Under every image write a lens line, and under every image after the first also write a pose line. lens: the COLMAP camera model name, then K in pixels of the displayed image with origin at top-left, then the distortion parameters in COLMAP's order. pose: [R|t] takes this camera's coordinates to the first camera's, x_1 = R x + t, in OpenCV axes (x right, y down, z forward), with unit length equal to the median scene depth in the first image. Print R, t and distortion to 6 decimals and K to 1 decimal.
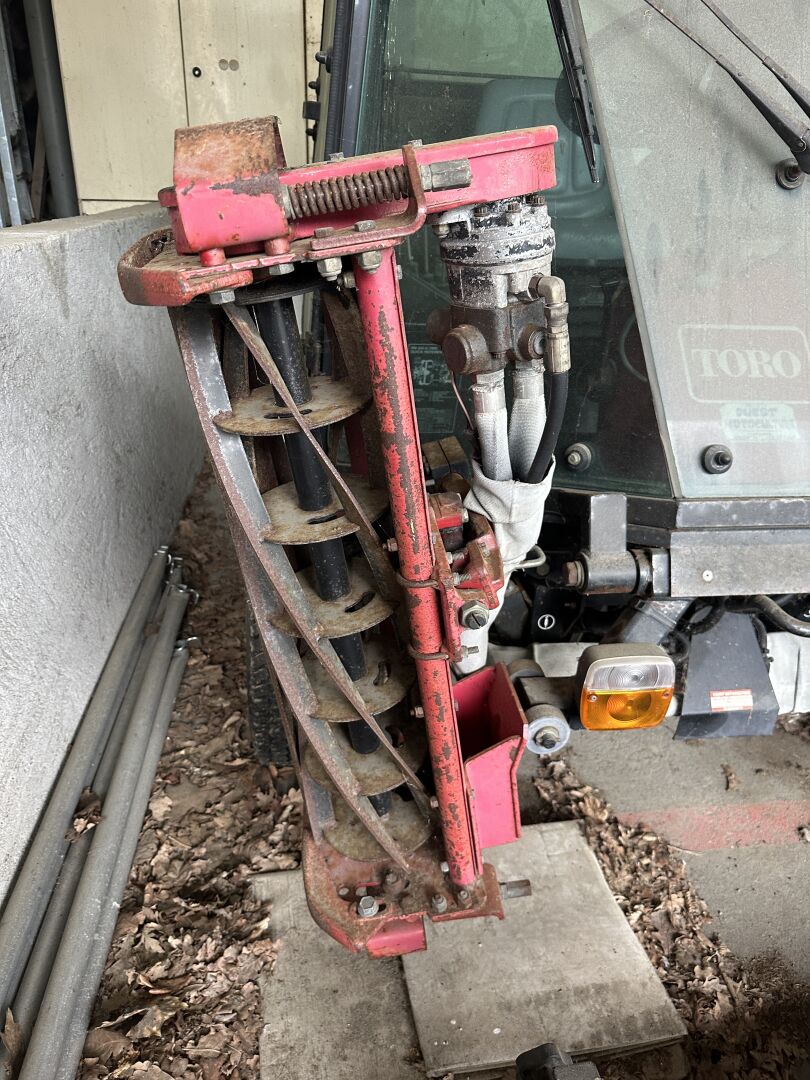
lens RADIAL K [[761.9, 0, 405.0], [0, 761.9, 540.0], [0, 0, 1]] dist [-0.006789, 0.000052]
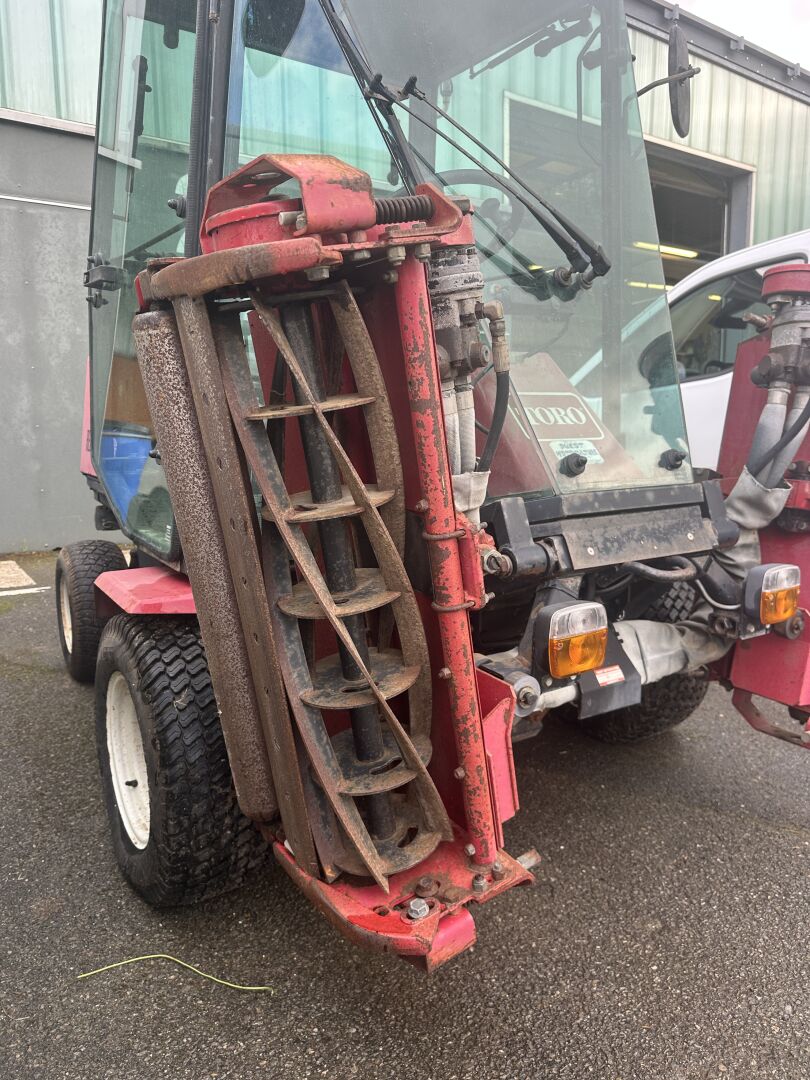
lens RADIAL K [[745.2, 0, 405.0], [0, 745.2, 540.0], [0, 0, 1]] dist [-0.000379, -0.002737]
pose [[0.897165, -0.114149, 0.426690, -0.434035], [0.230375, 0.945155, -0.231539, 0.255912], [-0.376858, 0.306027, 0.874257, 0.013825]]
